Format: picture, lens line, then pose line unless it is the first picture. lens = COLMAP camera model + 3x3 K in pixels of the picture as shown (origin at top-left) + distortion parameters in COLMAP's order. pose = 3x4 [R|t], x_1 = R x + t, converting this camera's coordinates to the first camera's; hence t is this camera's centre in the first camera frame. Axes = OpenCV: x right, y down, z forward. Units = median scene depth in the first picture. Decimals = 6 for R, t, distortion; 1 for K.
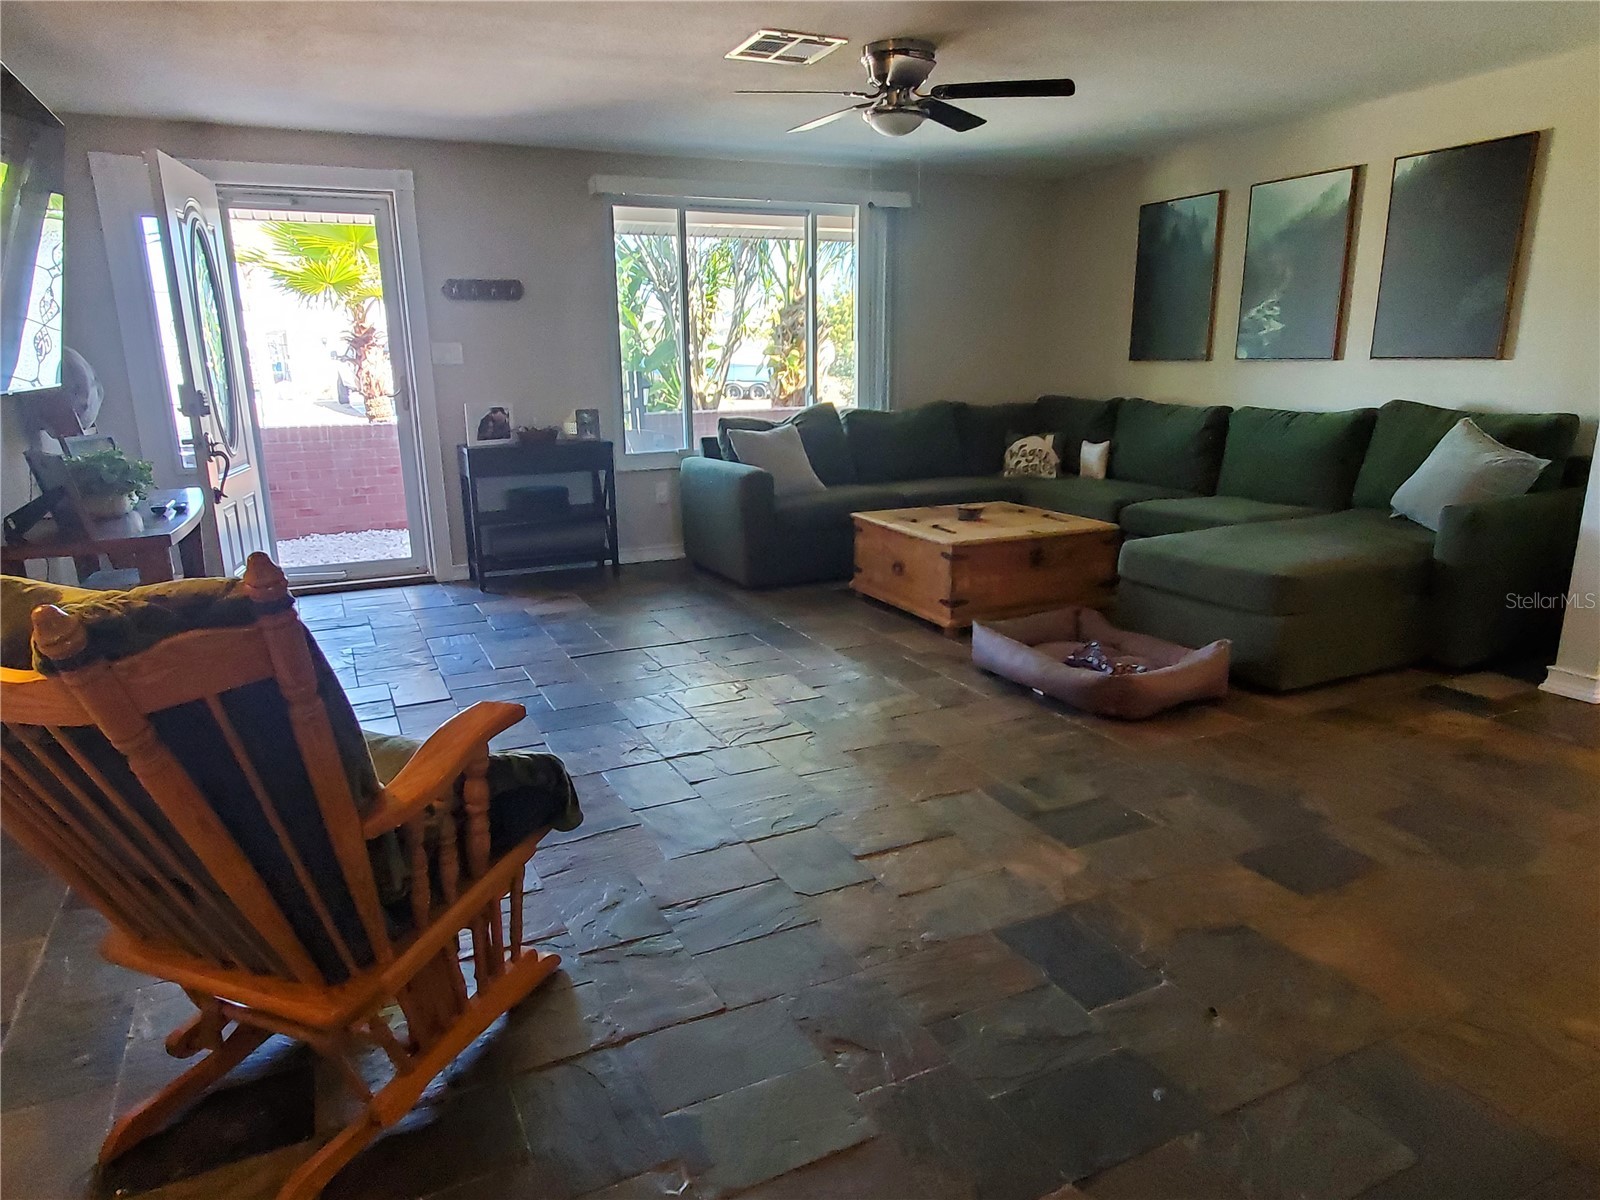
lens RADIAL K [[1113.2, 0, 920.3], [0, 1113.2, 600.1], [0, 0, 1]] dist [-0.001673, 0.107816]
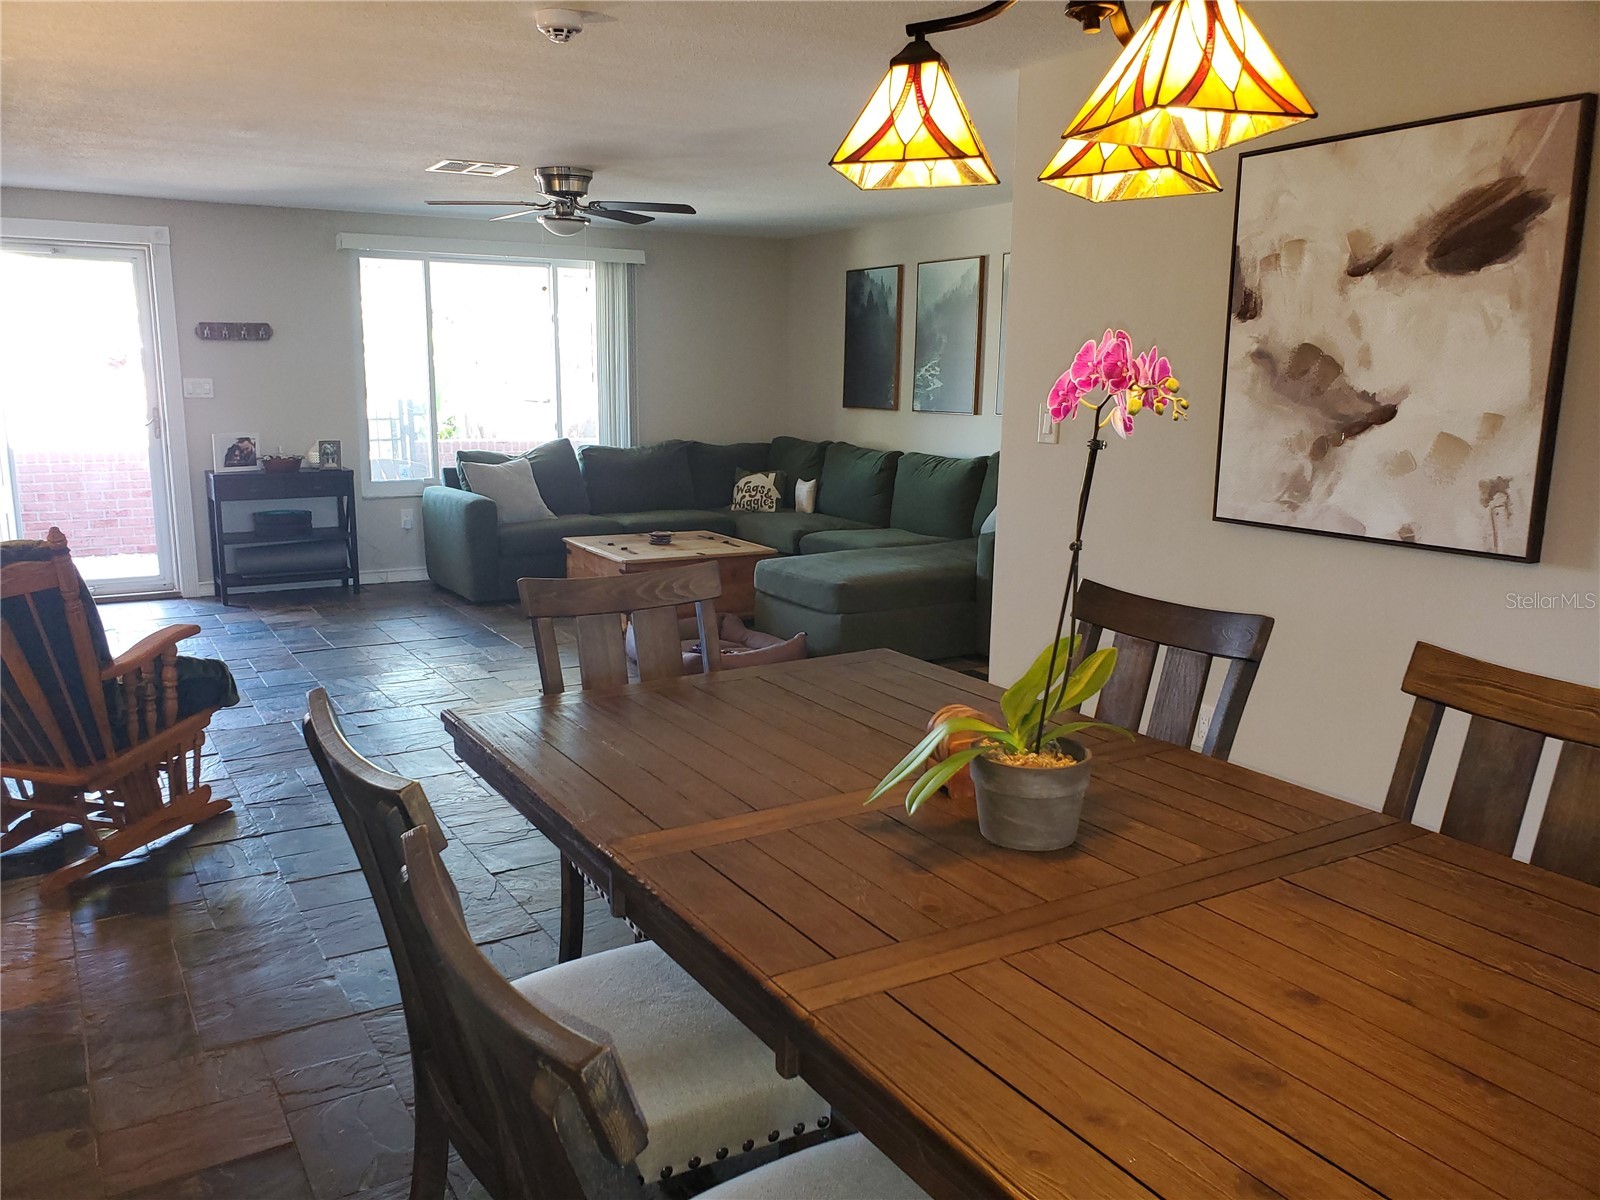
lens RADIAL K [[1282.4, 0, 855.0], [0, 1282.4, 599.3], [0, 0, 1]] dist [0.073894, -0.008594]
pose [[0.998531, 0.013088, 0.052580, 0.154773], [-0.010738, 0.998942, -0.044721, 0.037161], [-0.053109, 0.044091, 0.997615, -0.302357]]
